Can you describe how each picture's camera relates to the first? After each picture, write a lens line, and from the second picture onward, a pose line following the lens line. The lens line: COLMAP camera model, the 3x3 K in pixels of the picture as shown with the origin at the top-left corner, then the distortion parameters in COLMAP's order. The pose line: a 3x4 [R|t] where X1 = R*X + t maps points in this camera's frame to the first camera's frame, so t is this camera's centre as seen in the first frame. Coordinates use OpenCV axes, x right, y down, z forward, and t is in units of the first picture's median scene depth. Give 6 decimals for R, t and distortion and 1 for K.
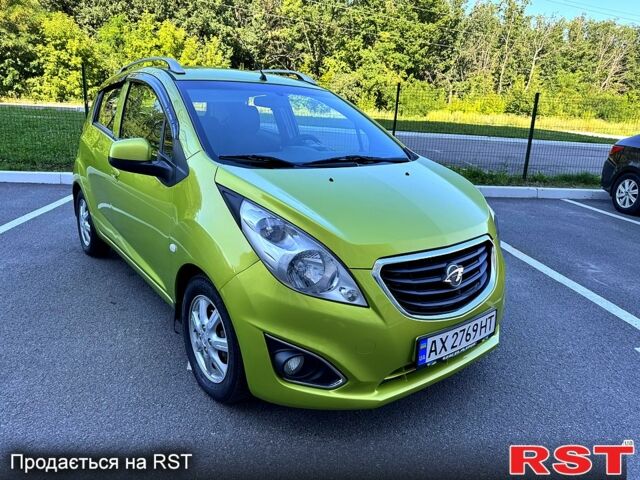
lens RADIAL K [[455.1, 0, 323.1], [0, 455.1, 243.2], [0, 0, 1]] dist [-0.001737, -0.026175]
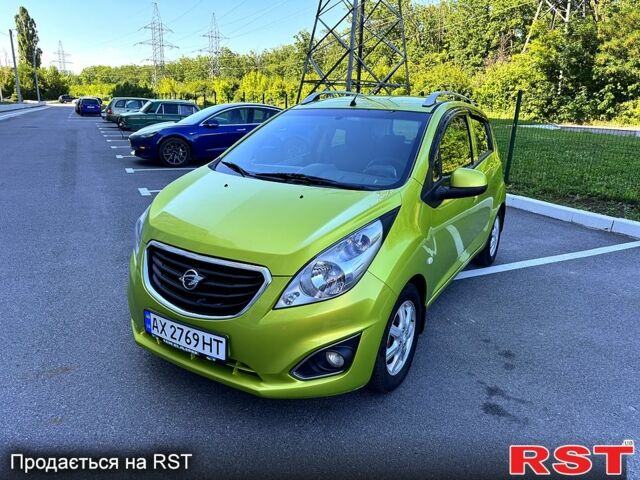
lens RADIAL K [[455.1, 0, 323.1], [0, 455.1, 243.2], [0, 0, 1]] dist [-0.001737, -0.026175]
pose [[0.348521, 0.218874, -0.911388, 0.105602], [-0.262411, 0.956254, 0.129301, -0.018287], [0.899819, 0.194094, 0.390709, 0.063938]]
